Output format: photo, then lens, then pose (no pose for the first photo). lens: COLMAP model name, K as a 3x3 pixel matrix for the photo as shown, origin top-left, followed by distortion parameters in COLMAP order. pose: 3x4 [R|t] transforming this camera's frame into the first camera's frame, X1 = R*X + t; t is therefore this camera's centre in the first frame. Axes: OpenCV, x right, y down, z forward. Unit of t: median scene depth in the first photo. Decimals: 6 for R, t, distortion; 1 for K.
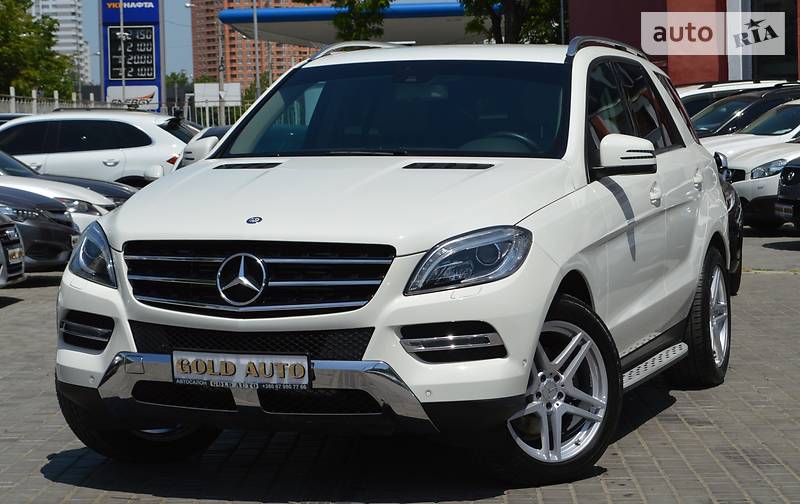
lens RADIAL K [[2070.5, 0, 400.0], [0, 2070.5, 252.0], [0, 0, 1]] dist [0.054397, -0.076147]
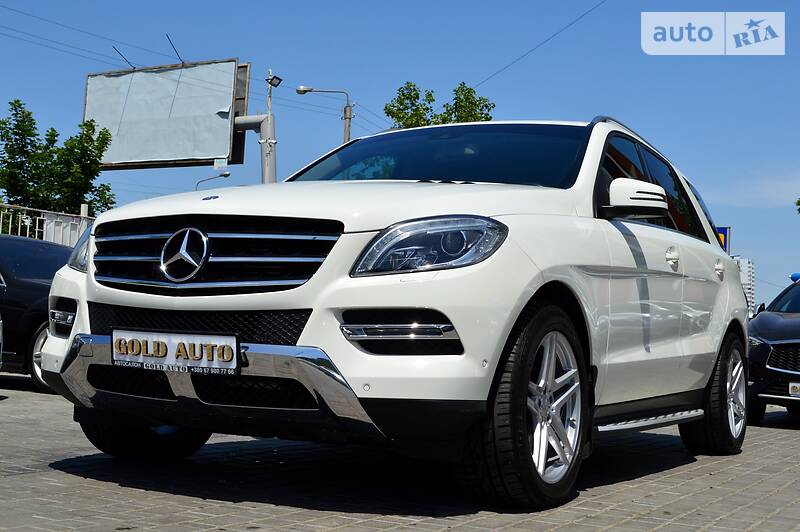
lens RADIAL K [[1116.0, 0, 400.0], [0, 1116.0, 266.0], [0, 0, 1]] dist [-0.001390, -0.009101]
pose [[0.984971, 0.044189, -0.166971, 0.102019], [-0.066363, 0.989336, -0.129656, 0.076271], [0.159461, 0.138789, 0.977400, 0.524192]]
